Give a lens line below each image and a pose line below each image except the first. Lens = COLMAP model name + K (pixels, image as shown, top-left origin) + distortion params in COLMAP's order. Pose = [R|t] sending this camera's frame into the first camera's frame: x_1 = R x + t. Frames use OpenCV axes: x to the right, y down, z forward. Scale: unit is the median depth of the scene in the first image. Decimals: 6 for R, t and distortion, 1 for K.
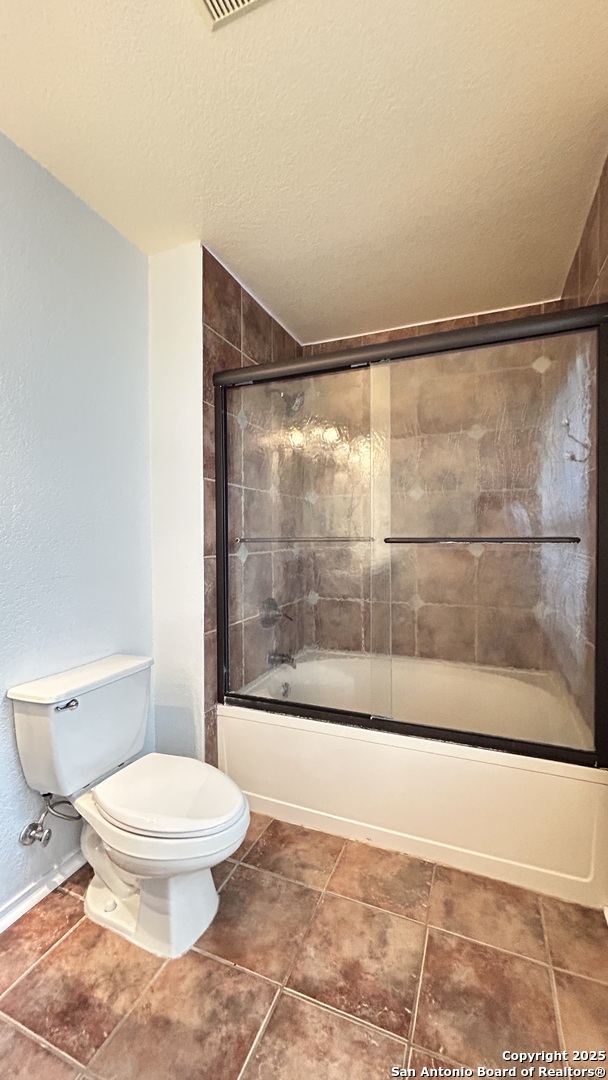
lens RADIAL K [[434.8, 0, 304.0], [0, 434.8, 540.0], [0, 0, 1]] dist [-0.005685, 0.002952]
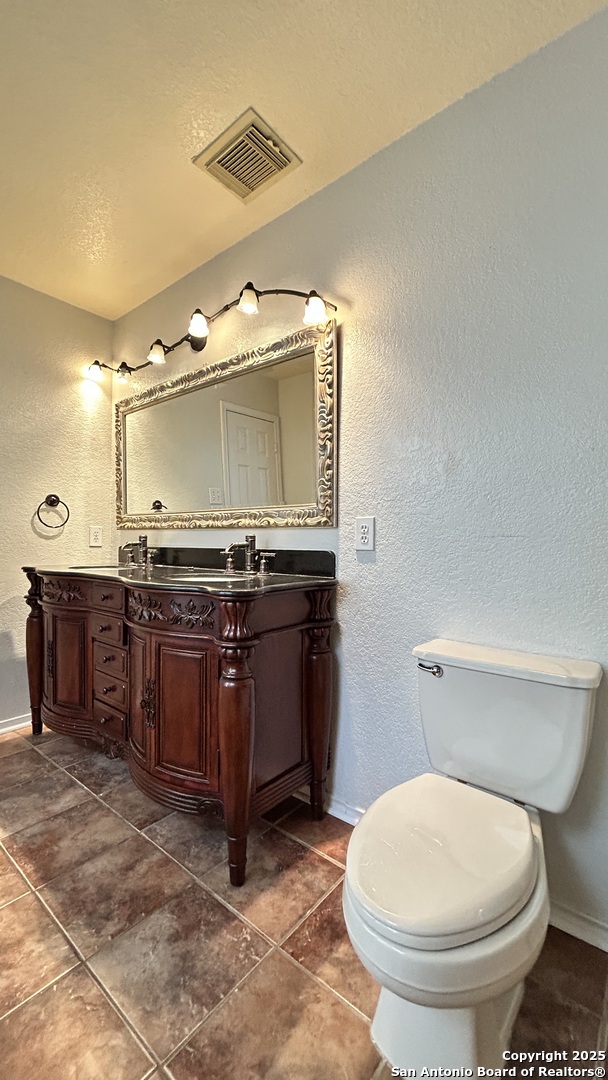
lens RADIAL K [[434.8, 0, 304.0], [0, 434.8, 540.0], [0, 0, 1]] dist [-0.005685, 0.002952]
pose [[-0.288711, -0.006693, -0.957393, 0.496241], [-0.009310, 0.999948, -0.004183, 0.142477], [0.957371, 0.007706, -0.288758, 1.214002]]
